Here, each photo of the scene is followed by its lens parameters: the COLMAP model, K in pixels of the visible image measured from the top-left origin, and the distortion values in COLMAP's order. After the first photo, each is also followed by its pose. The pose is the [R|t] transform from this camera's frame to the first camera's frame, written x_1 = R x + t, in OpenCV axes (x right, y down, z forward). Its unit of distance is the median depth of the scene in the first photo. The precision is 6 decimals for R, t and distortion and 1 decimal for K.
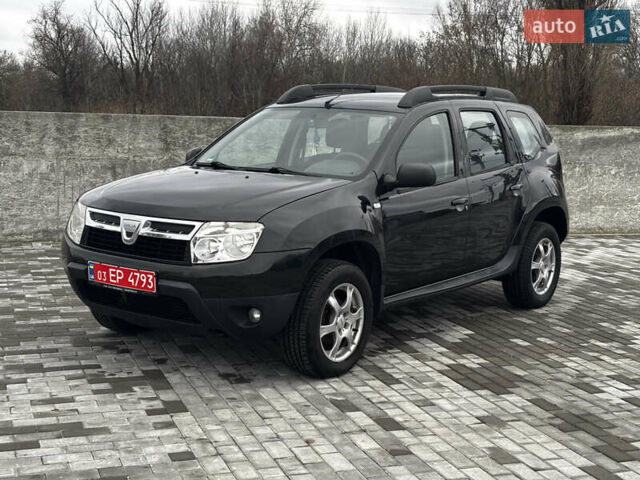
lens RADIAL K [[954.2, 0, 322.0], [0, 954.2, 242.7], [0, 0, 1]] dist [0.263485, -1.057520]
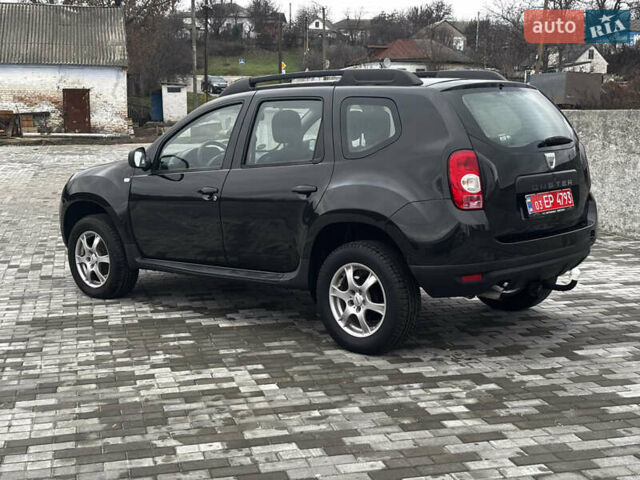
lens RADIAL K [[954.2, 0, 322.0], [0, 954.2, 242.7], [0, 0, 1]] dist [0.263485, -1.057520]
pose [[-0.105335, 0.111434, -0.988174, 1.321546], [-0.123065, 0.984602, 0.124150, -0.149924], [0.986792, 0.134687, -0.090000, 1.404356]]
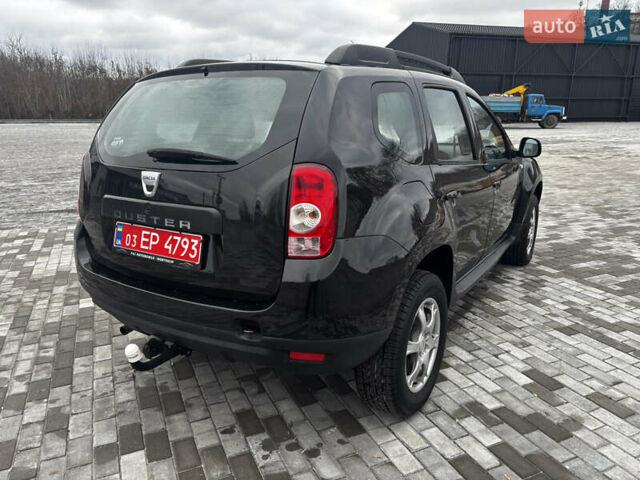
lens RADIAL K [[481.4, 0, 321.1], [0, 481.4, 242.5], [0, 0, 1]] dist [0.056528, -0.064798]
pose [[-0.997288, -0.002355, -0.073555, 0.171416], [-0.030567, 0.922452, 0.384900, -0.237040], [0.066944, 0.386105, -0.920023, 1.885782]]
